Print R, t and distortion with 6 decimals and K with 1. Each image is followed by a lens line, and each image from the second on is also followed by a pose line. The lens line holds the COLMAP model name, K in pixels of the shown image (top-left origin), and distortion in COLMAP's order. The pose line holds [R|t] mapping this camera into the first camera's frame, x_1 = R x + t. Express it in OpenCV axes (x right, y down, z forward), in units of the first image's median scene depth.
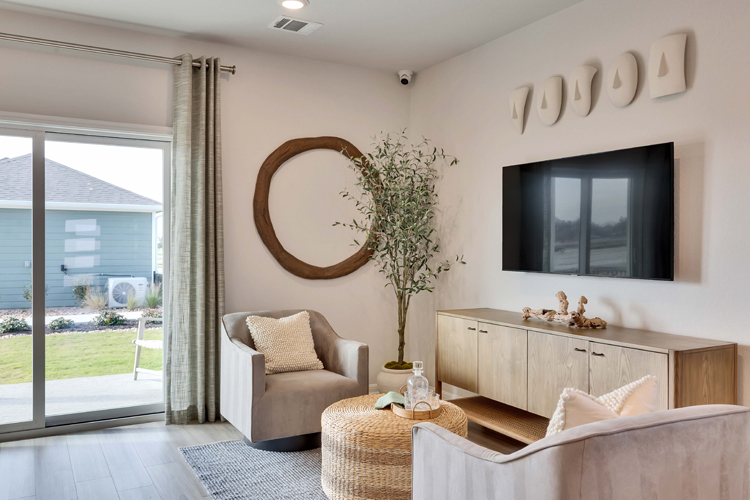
lens RADIAL K [[338.5, 0, 375.0], [0, 338.5, 250.0], [0, 0, 1]] dist [0.004711, 0.000366]
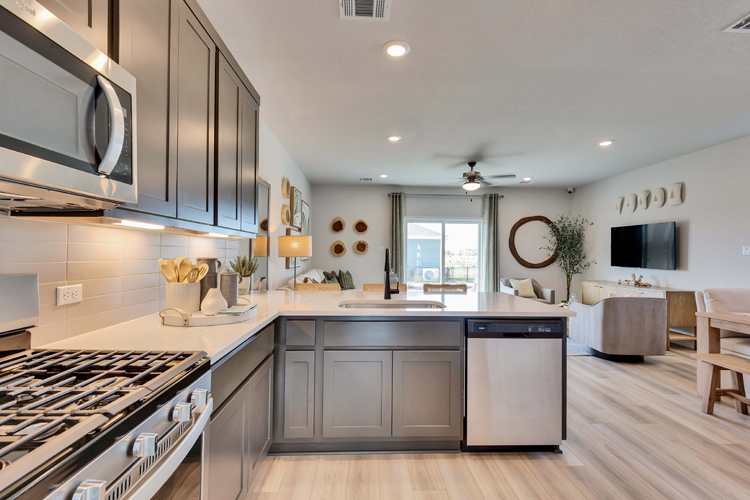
lens RADIAL K [[338.5, 0, 375.0], [0, 338.5, 250.0], [0, 0, 1]] dist [0.004711, 0.000366]
pose [[0.890548, 0.002827, -0.454881, -0.061937], [-0.011416, 0.999805, -0.016136, -0.001641], [0.454746, 0.019563, 0.890406, -2.068477]]
